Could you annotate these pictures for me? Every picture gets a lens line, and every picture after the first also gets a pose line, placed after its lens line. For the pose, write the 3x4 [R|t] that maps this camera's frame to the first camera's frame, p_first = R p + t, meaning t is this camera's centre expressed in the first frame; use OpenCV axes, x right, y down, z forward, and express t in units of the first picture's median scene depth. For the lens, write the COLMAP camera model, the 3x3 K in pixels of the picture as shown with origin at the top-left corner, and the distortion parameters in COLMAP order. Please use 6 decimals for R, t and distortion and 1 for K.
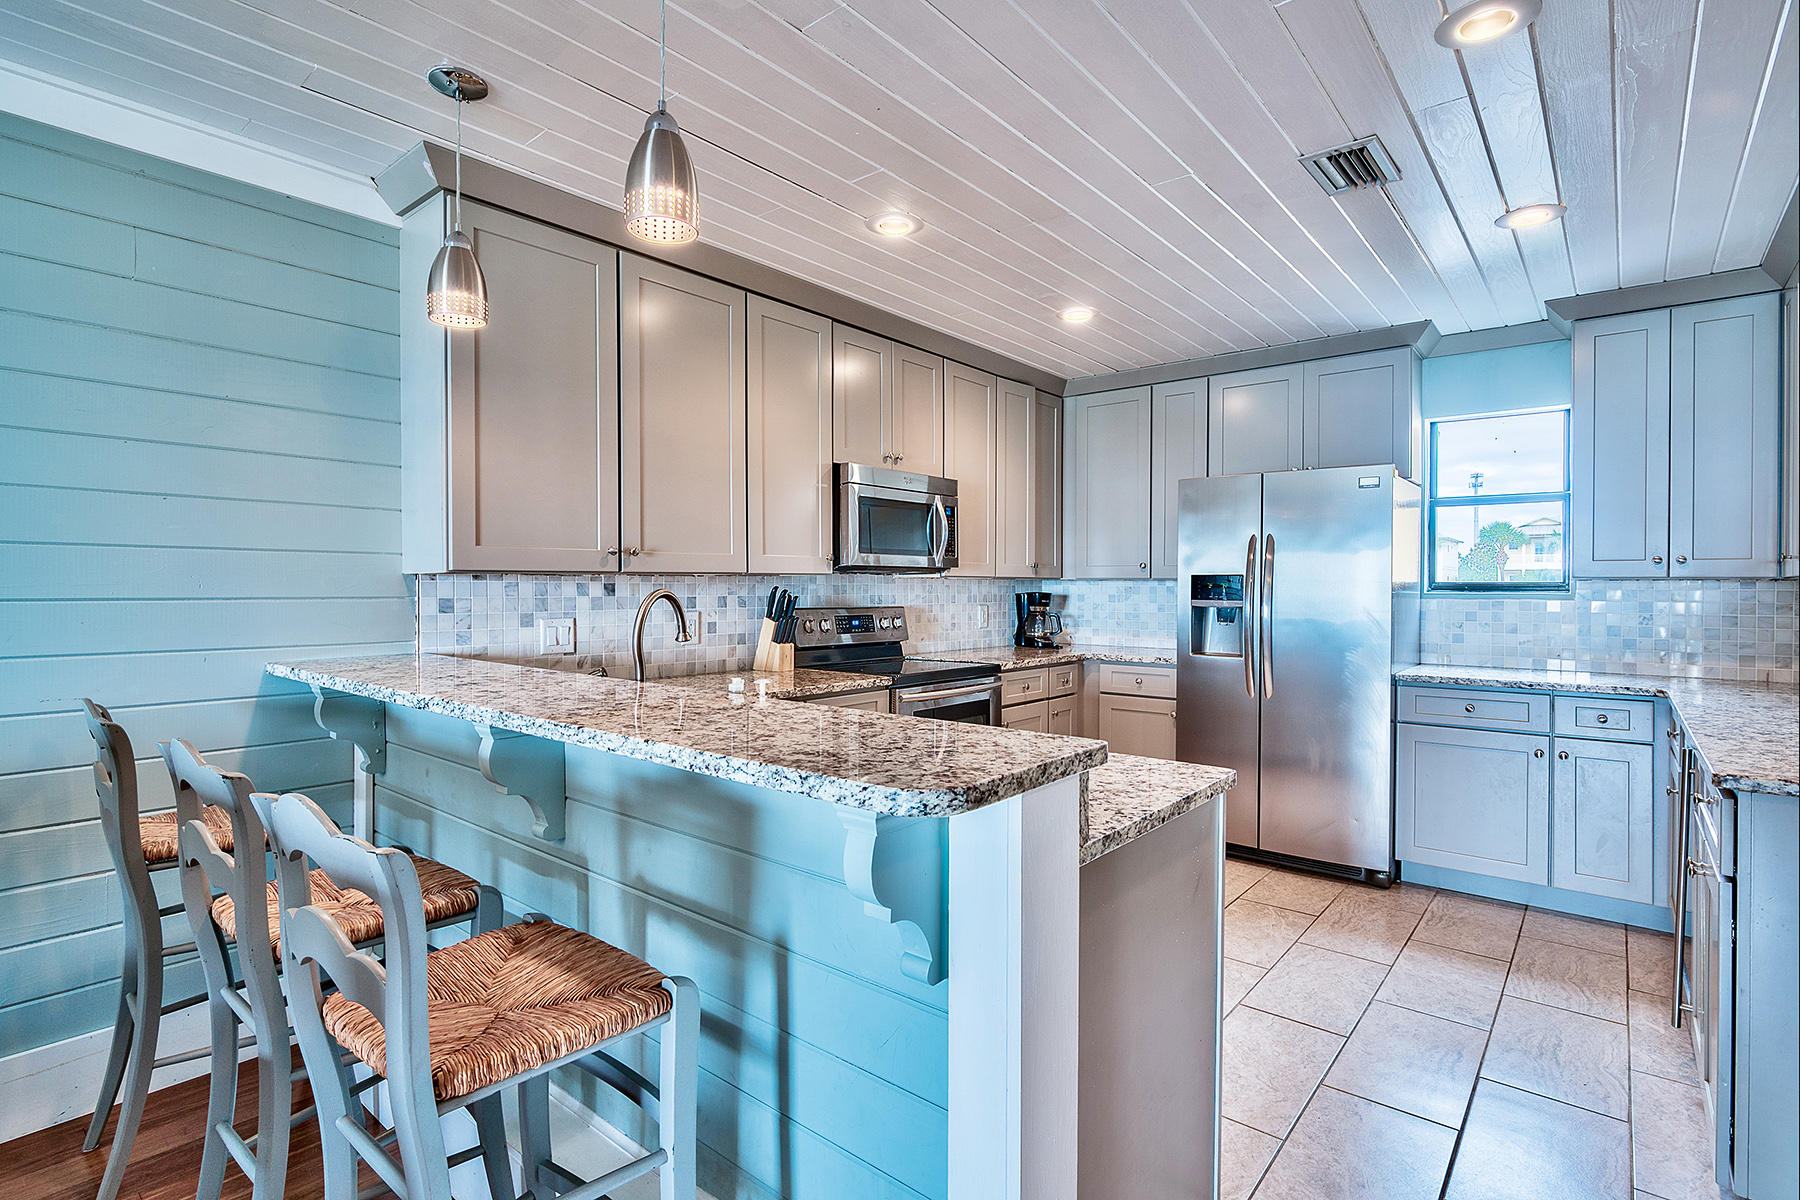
lens RADIAL K [[889.5, 0, 899.8], [0, 889.5, 590.6], [0, 0, 1]] dist [0.000060, -0.000670]
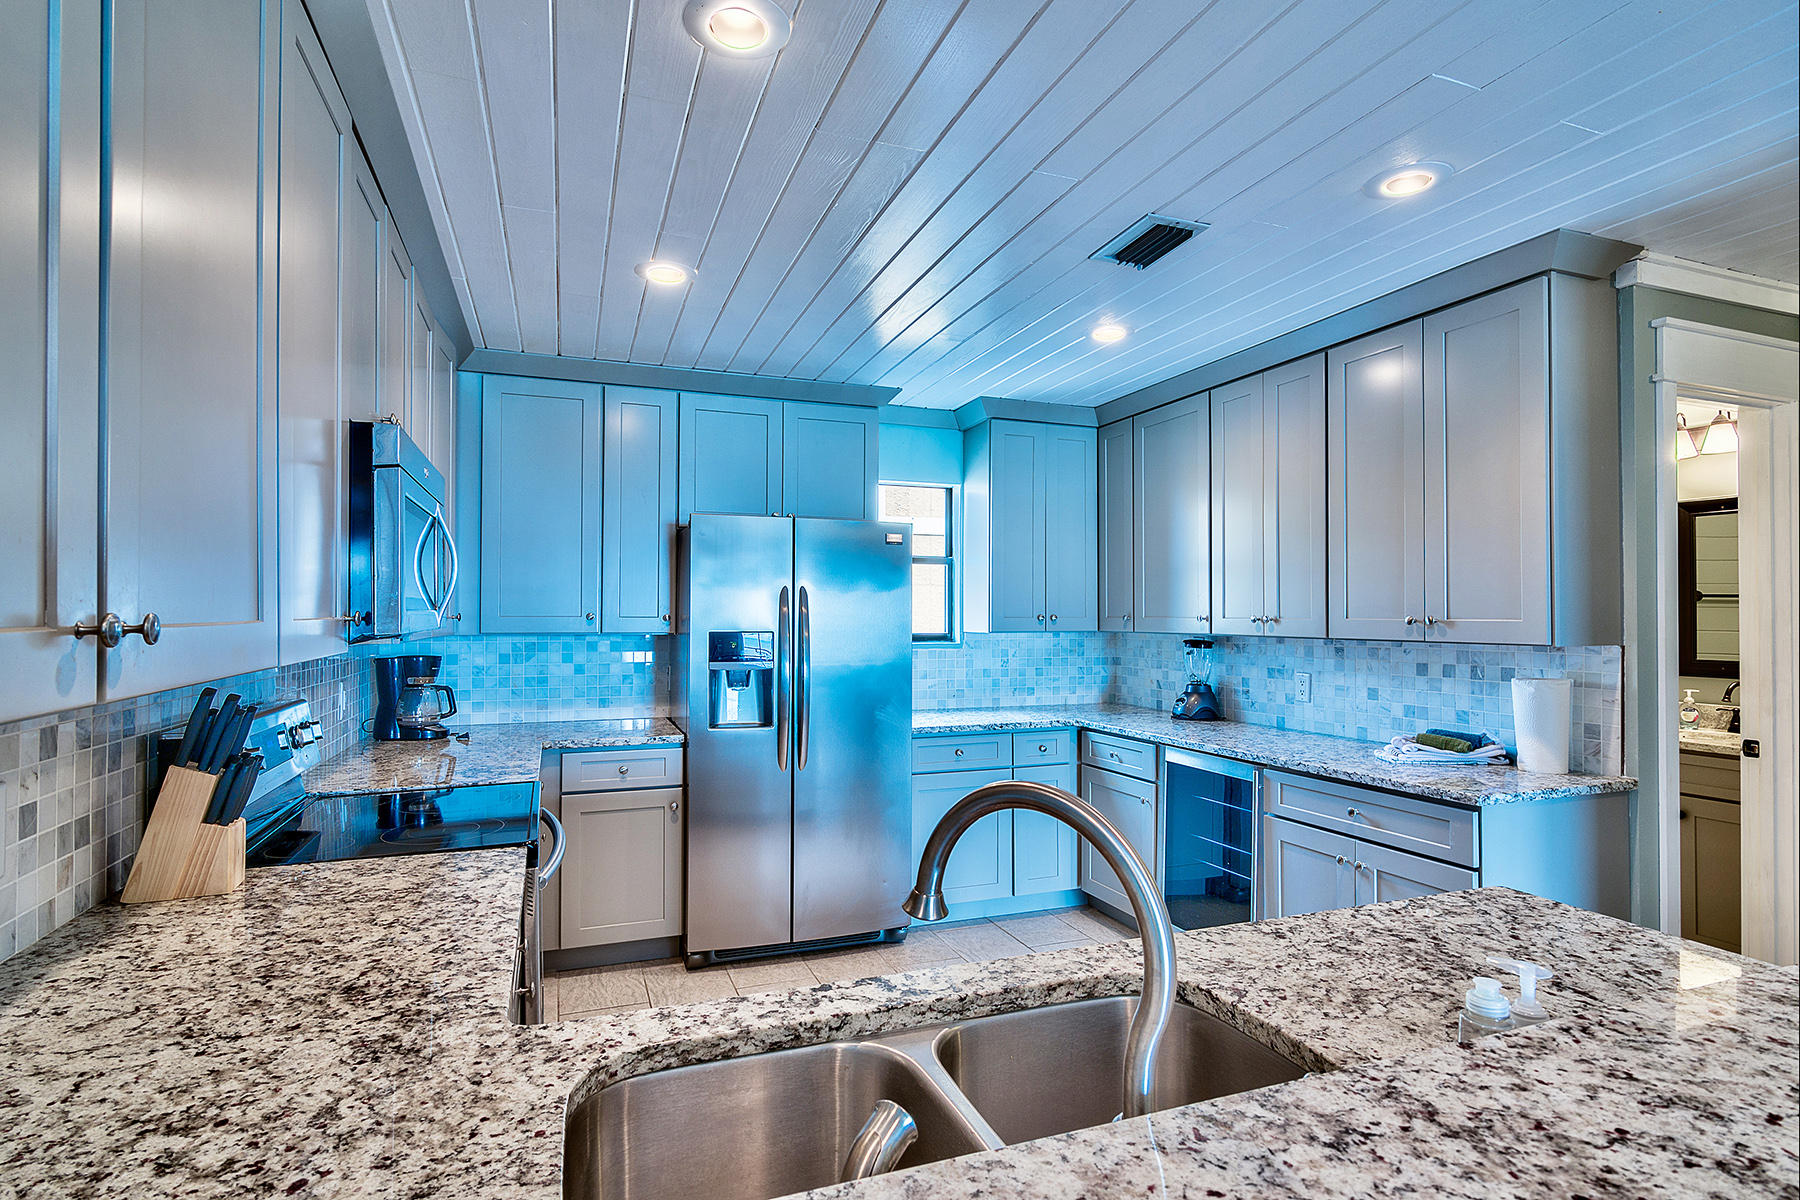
lens RADIAL K [[884.2, 0, 900.0], [0, 884.2, 600.0], [0, 0, 1]] dist [-0.003304, -0.000369]
pose [[0.496809, 0.011986, 0.867777, -0.317114], [0.004653, 0.999853, -0.016474, -0.035552], [-0.867847, 0.012222, 0.496680, 0.480734]]
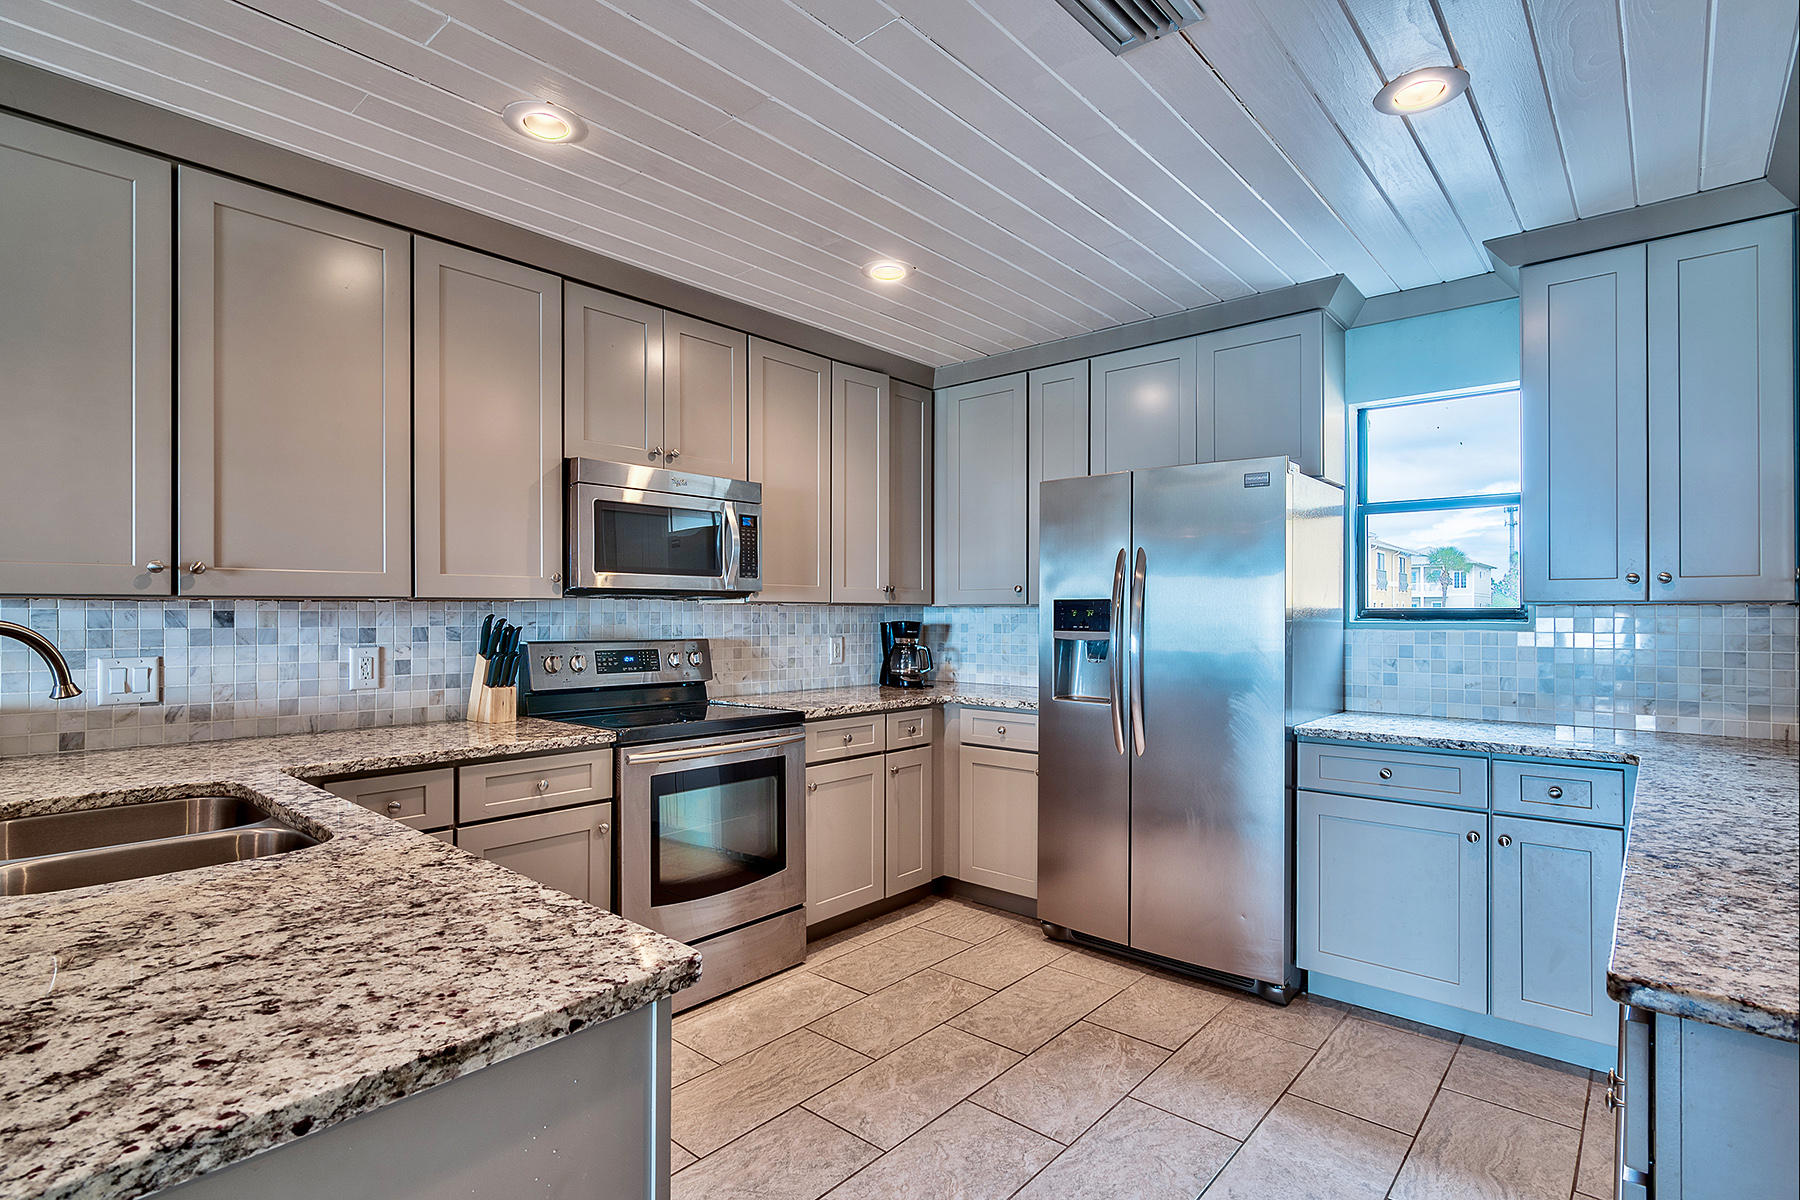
lens RADIAL K [[892.7, 0, 894.0], [0, 892.7, 607.8], [0, 0, 1]] dist [-0.001497, -0.000274]
pose [[0.999455, -0.001421, -0.032988, 0.228959], [0.001021, 0.999926, -0.012134, -0.000699], [0.033003, 0.012094, 0.999382, 0.205822]]
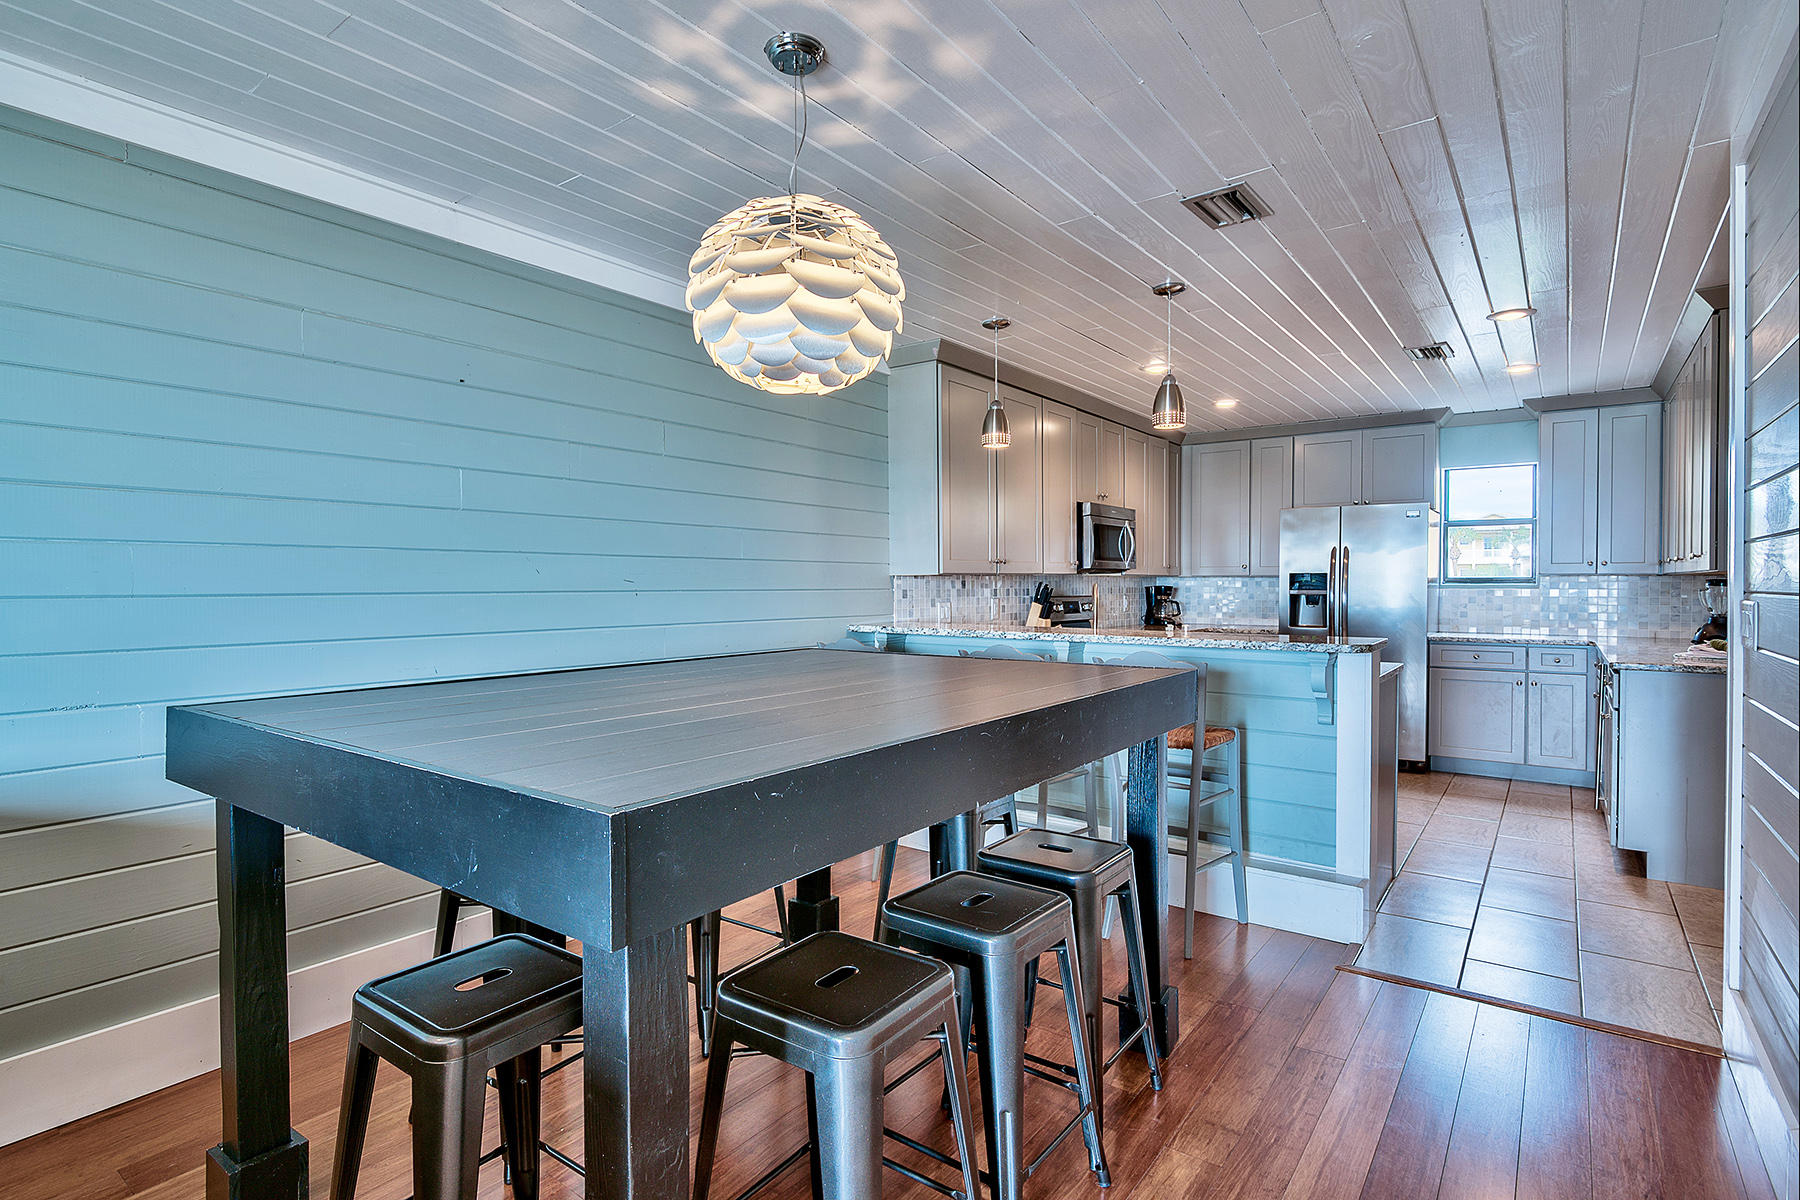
lens RADIAL K [[906.6, 0, 900.0], [0, 906.6, 600.0], [0, 0, 1]] dist [0.000728, -0.000613]
pose [[0.998799, -0.005717, 0.048667, -0.430224], [0.005046, 0.999891, 0.013889, 0.003029], [-0.048741, -0.013626, 0.998719, -0.523380]]
